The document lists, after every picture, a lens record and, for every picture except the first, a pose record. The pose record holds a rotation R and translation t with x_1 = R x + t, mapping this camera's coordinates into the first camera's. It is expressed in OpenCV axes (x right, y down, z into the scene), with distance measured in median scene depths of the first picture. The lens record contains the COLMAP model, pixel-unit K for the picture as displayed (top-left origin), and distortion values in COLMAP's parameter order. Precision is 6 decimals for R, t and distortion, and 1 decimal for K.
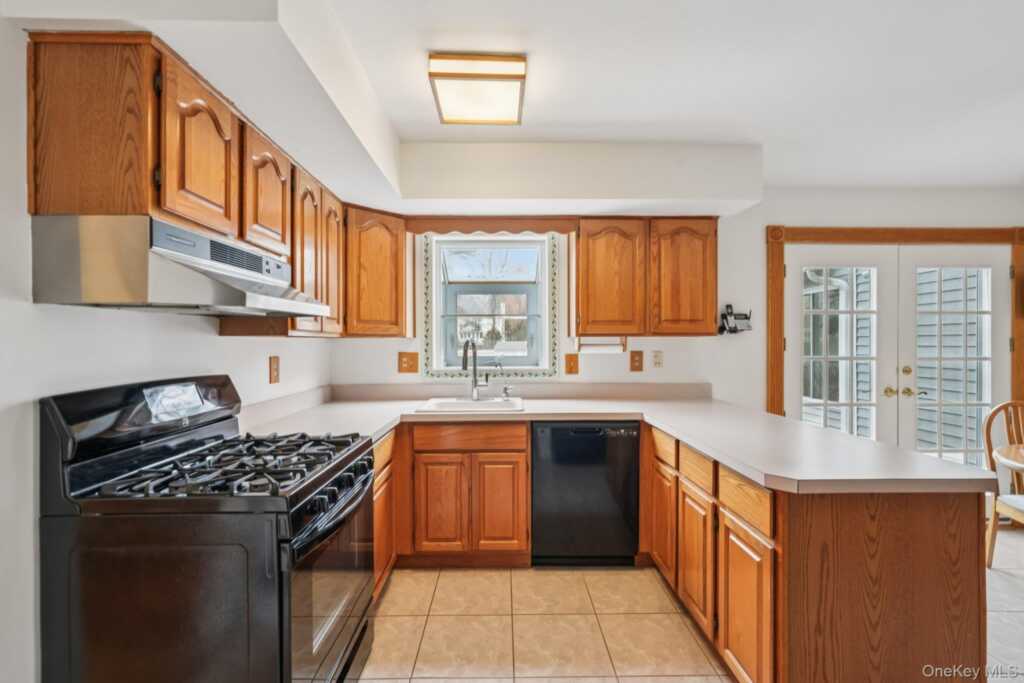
lens RADIAL K [[450.6, 0, 508.0], [0, 450.6, 339.9], [0, 0, 1]] dist [-0.011909, 0.003448]
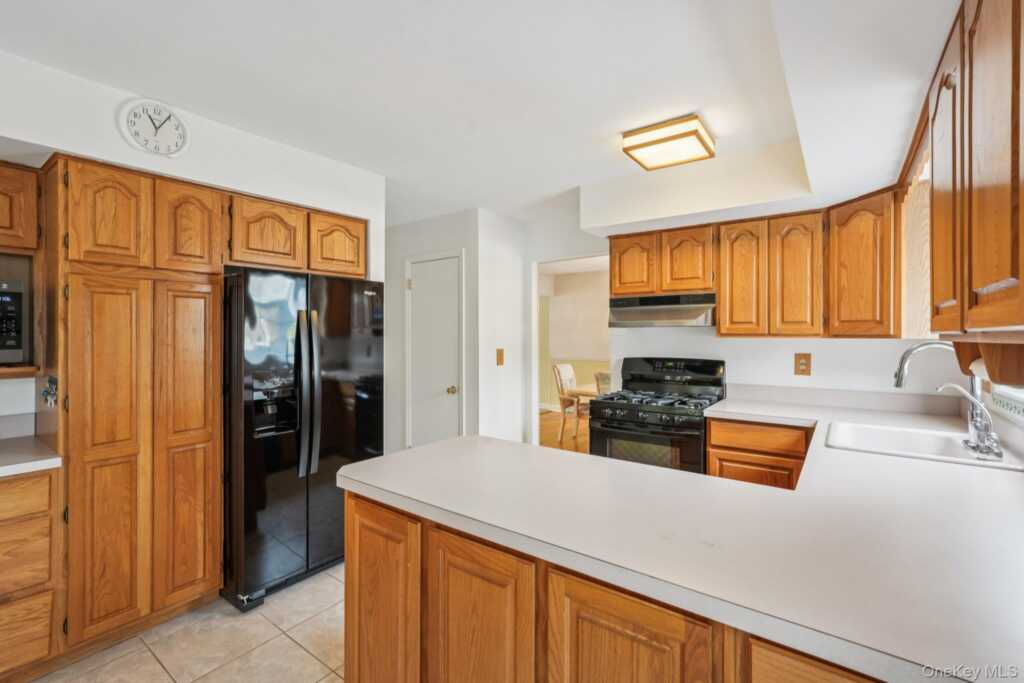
lens RADIAL K [[450.6, 0, 513.5], [0, 450.6, 333.7], [0, 0, 1]] dist [-0.011909, 0.003448]
pose [[-0.597383, -0.005490, -0.801938, 0.768483], [-0.002205, 0.999984, -0.005203, -0.008027], [0.801953, -0.001340, -0.597385, 0.894855]]
